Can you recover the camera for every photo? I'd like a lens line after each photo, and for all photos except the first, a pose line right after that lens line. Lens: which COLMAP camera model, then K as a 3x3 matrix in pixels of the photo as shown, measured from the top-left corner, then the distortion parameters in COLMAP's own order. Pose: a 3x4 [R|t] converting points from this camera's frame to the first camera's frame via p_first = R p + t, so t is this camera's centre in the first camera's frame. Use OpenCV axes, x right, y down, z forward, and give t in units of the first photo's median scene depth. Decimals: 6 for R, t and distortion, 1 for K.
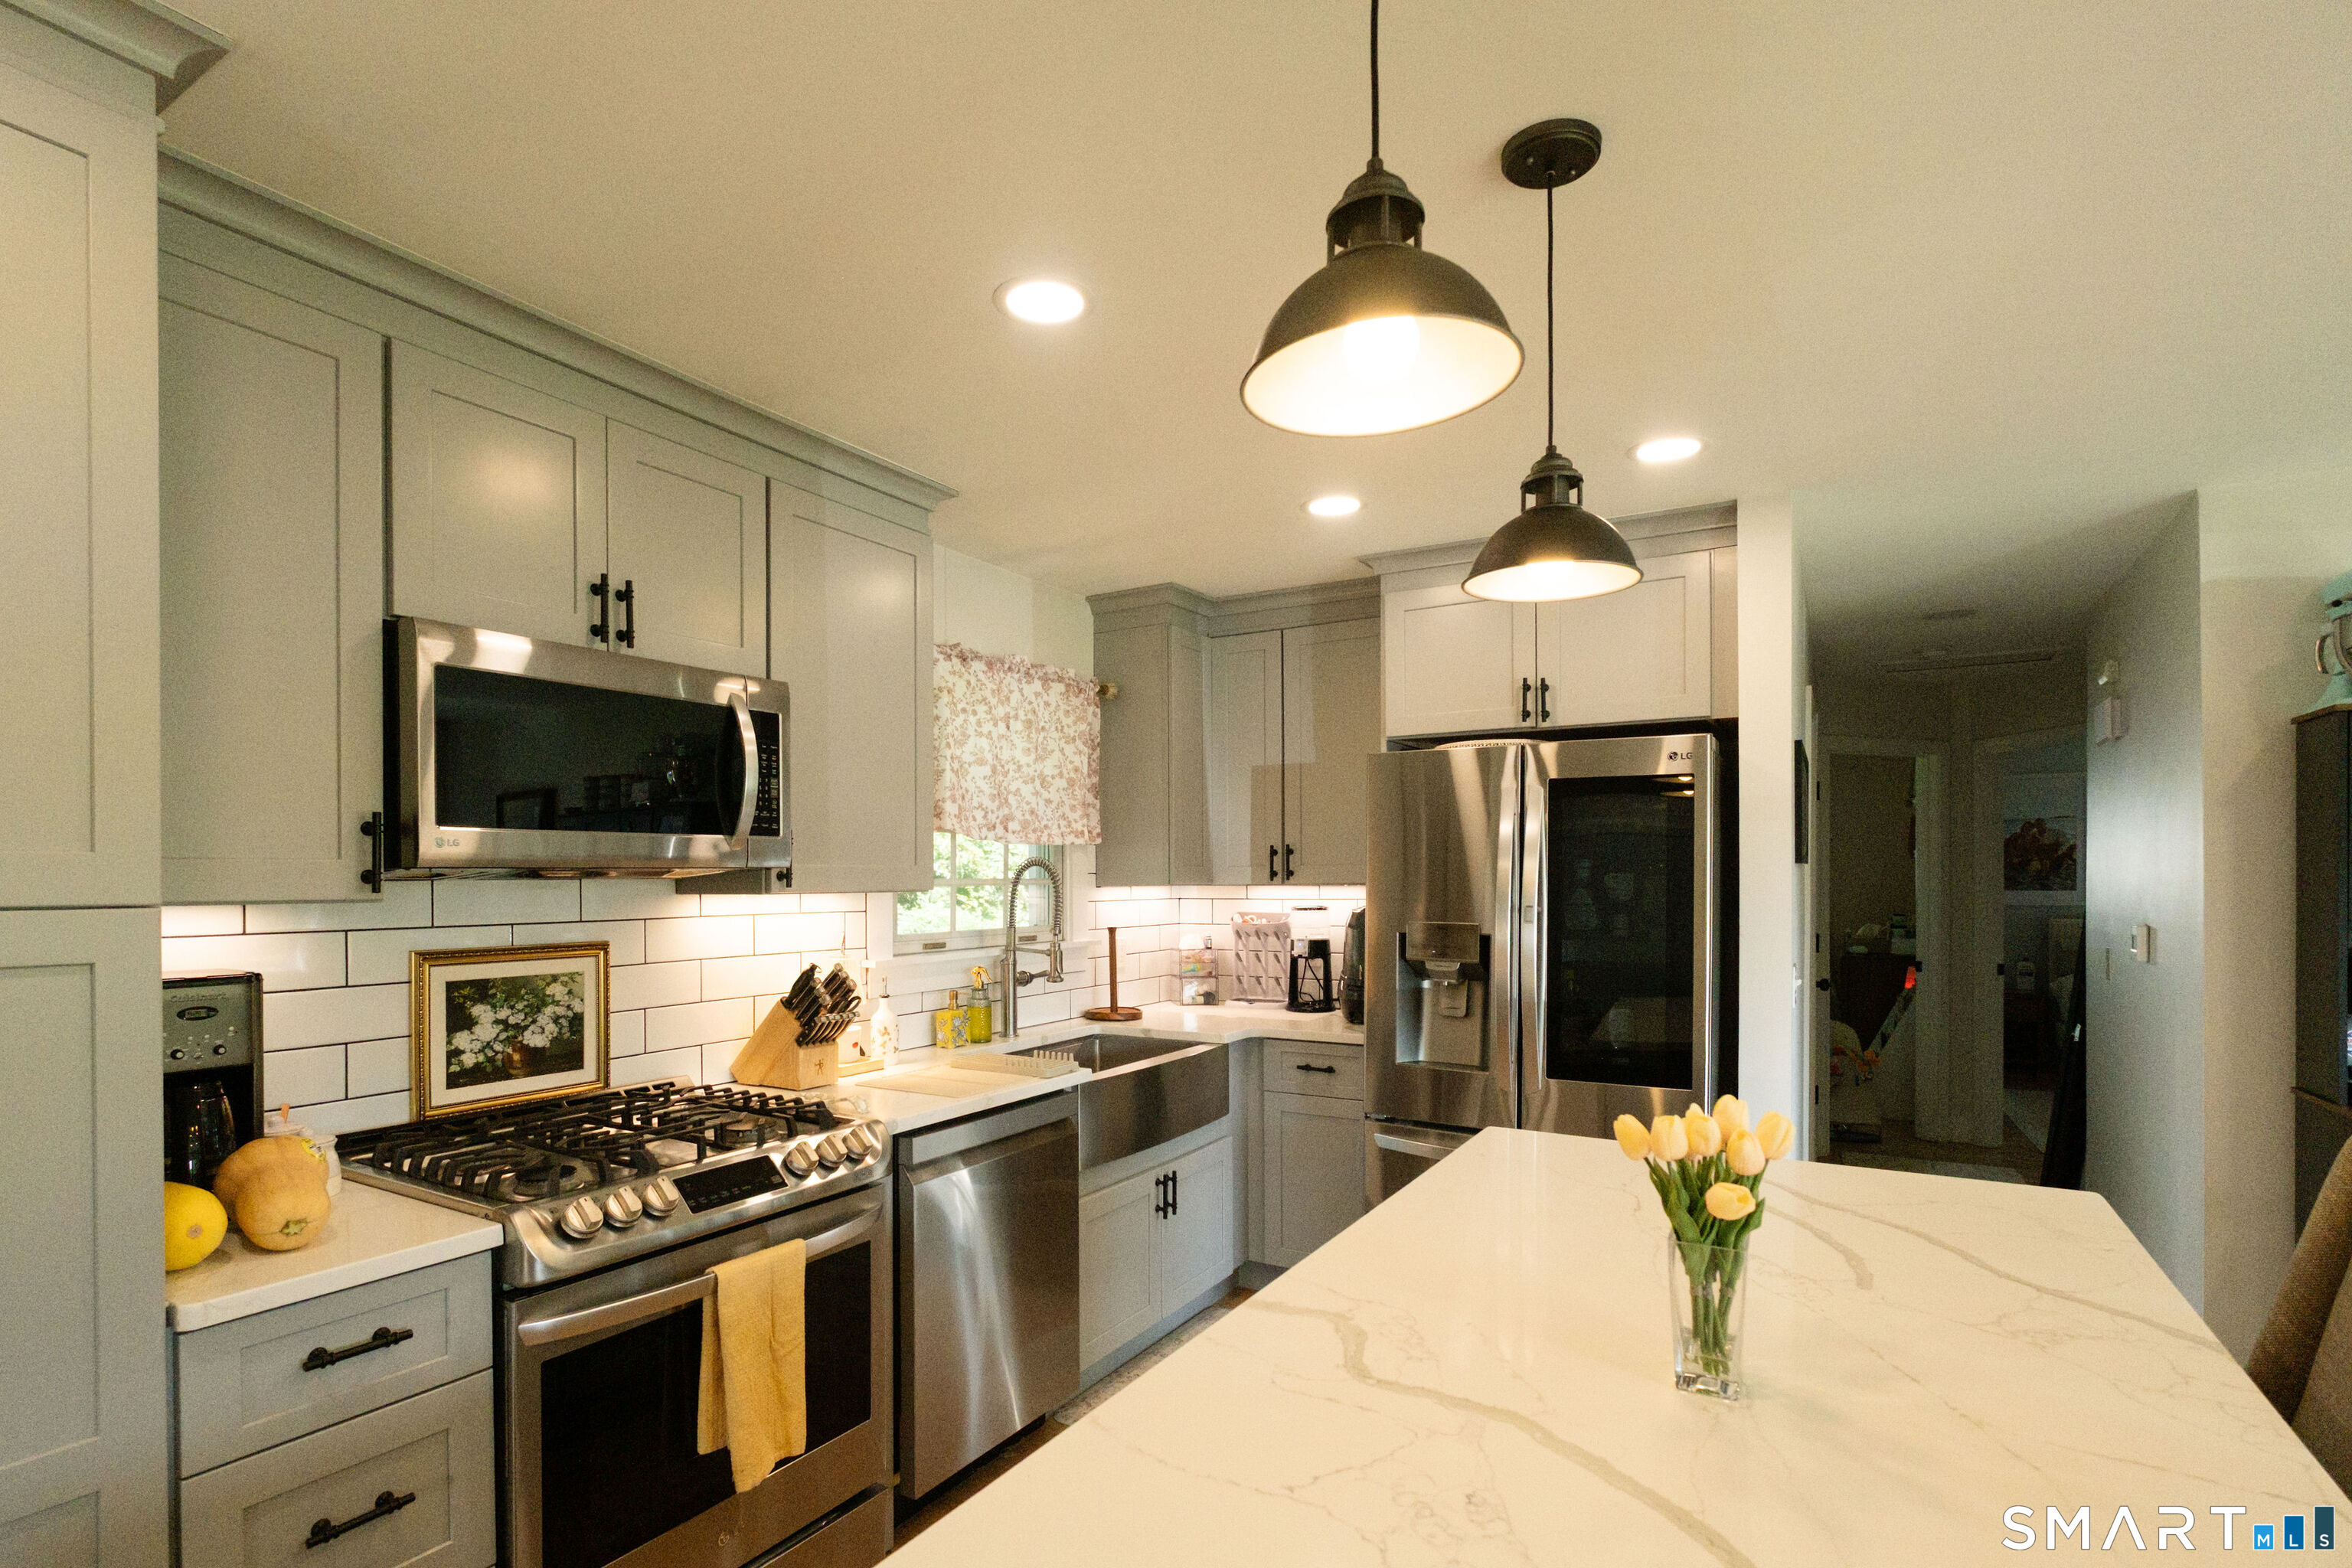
lens RADIAL K [[1140.8, 0, 1133.9], [0, 1140.8, 885.1], [0, 0, 1]] dist [0.000224, -0.000343]
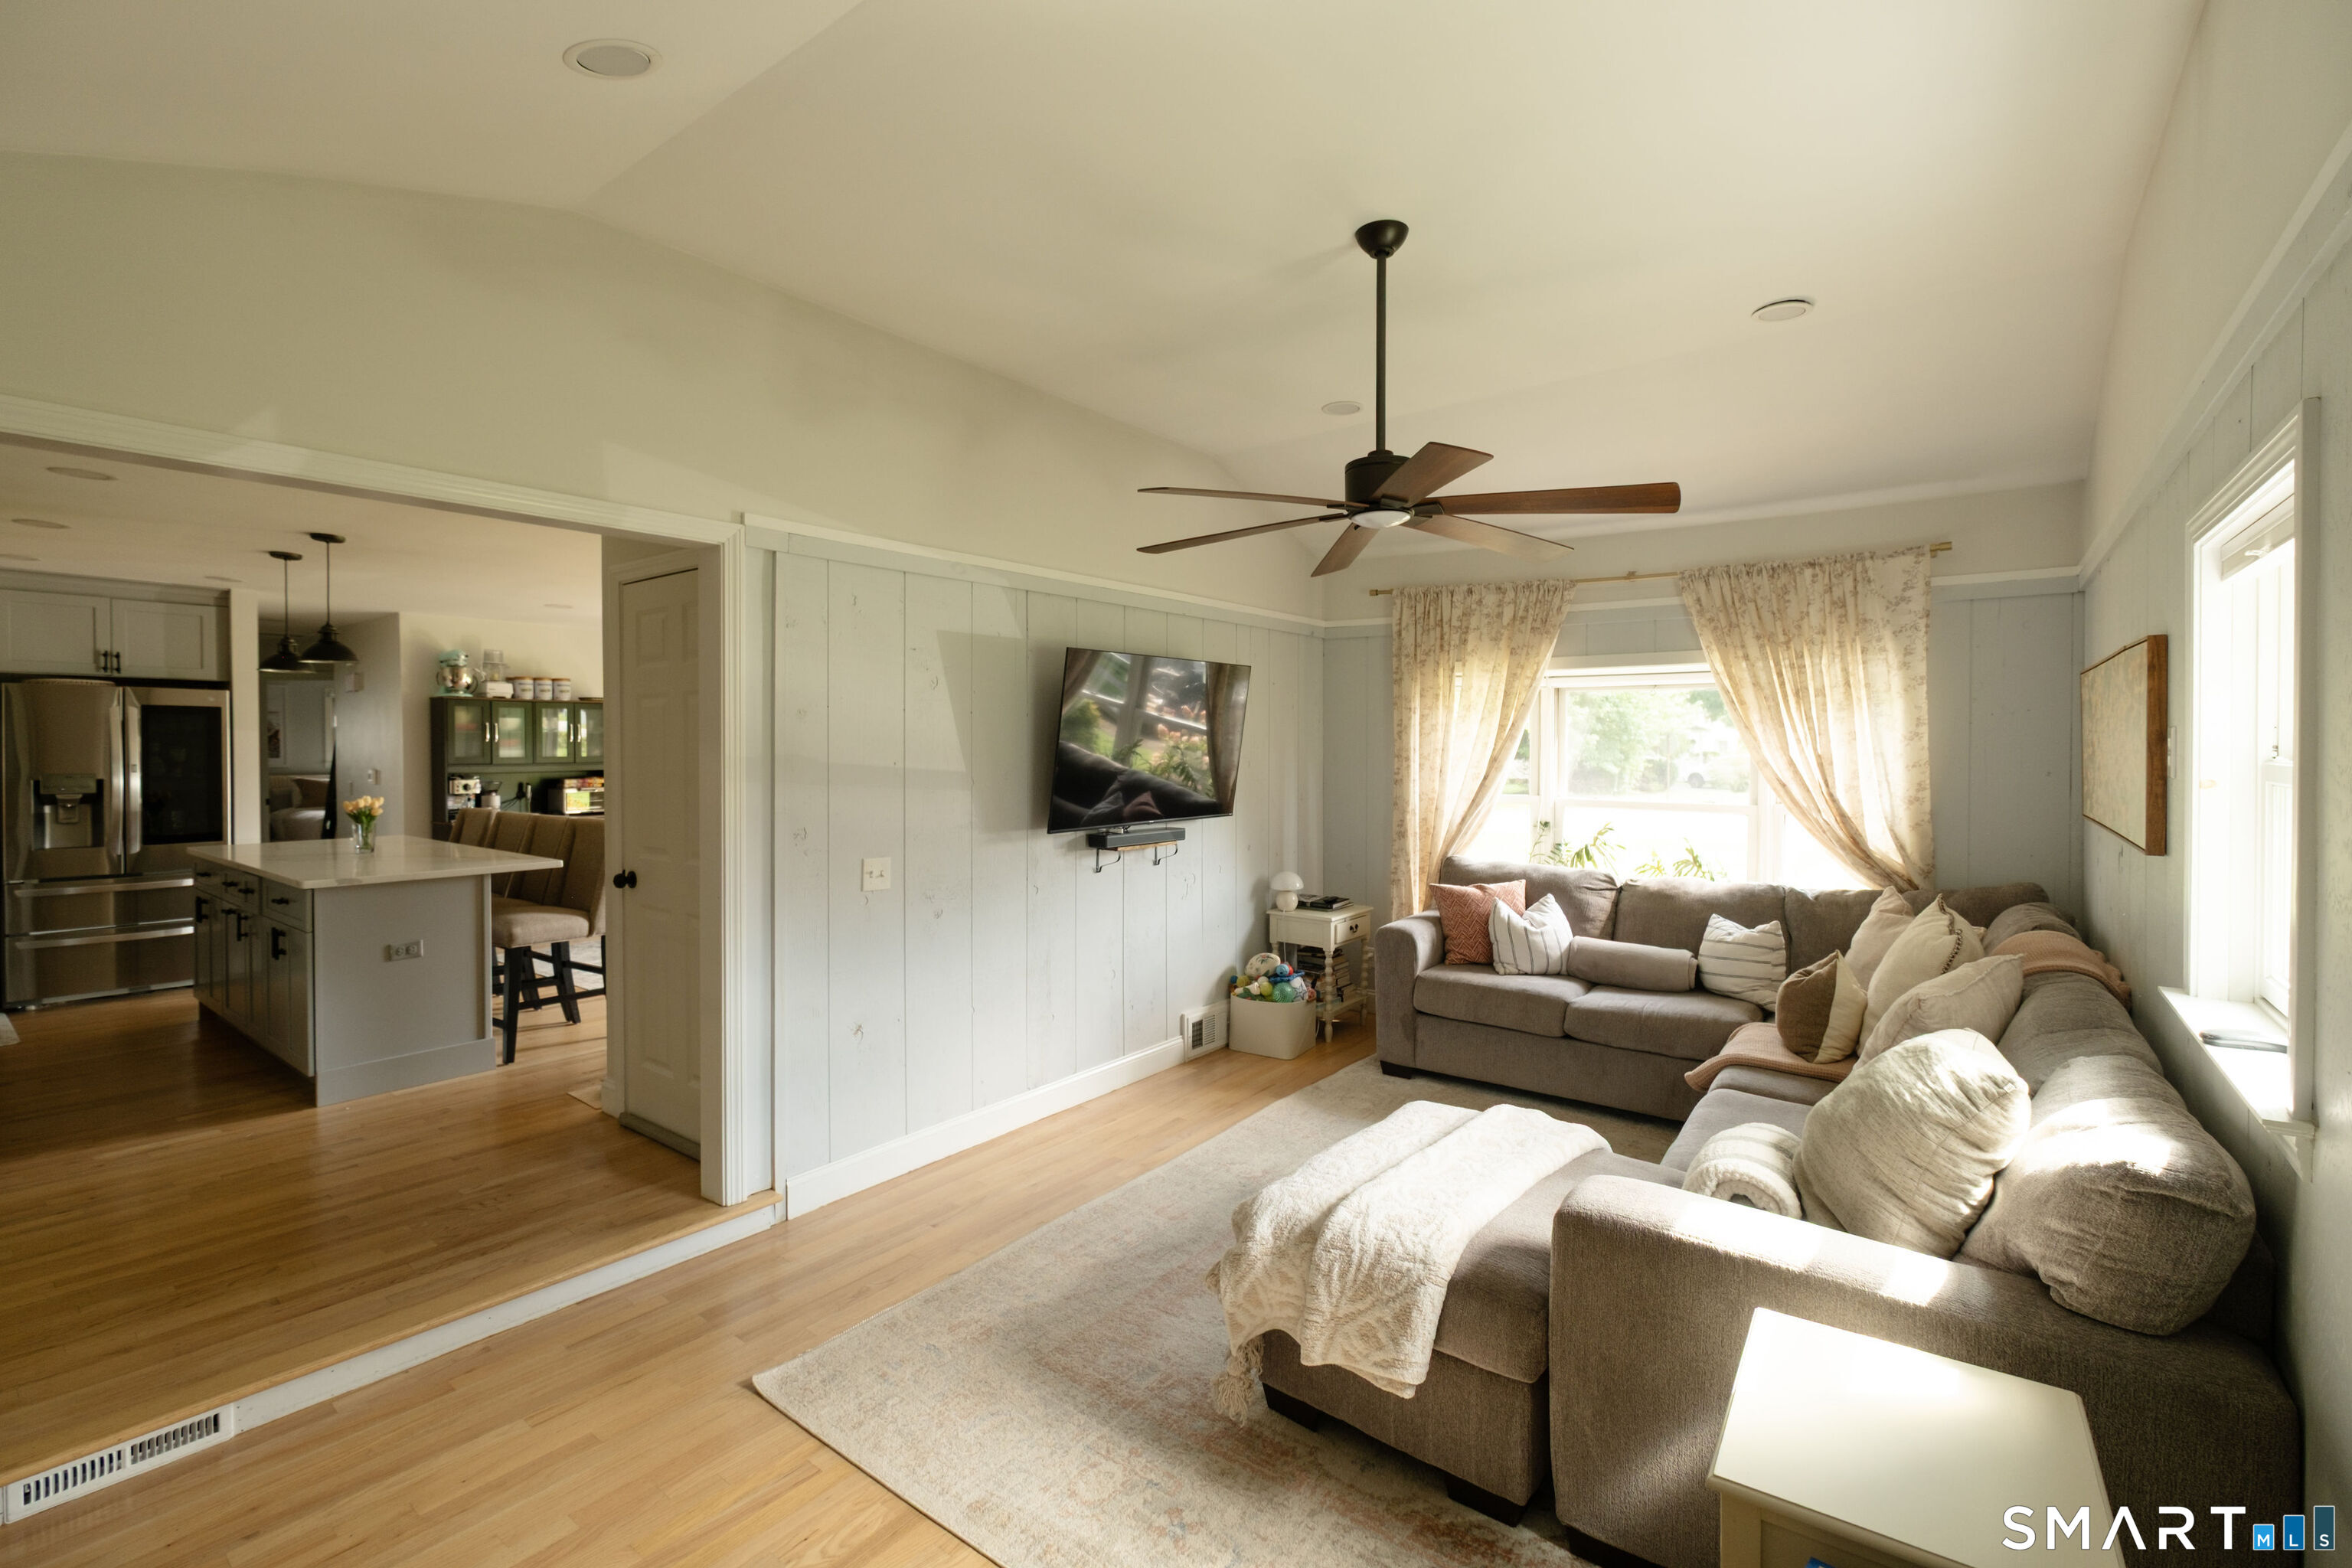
lens RADIAL K [[1039.8, 0, 1157.7], [0, 1039.8, 719.9], [0, 0, 1]] dist [0.010278, -0.001071]
pose [[0.100921, 0.021991, 0.994651, -1.752335], [0.009111, 0.999693, -0.023027, -0.003909], [-0.994853, 0.011386, 0.100690, -1.358564]]
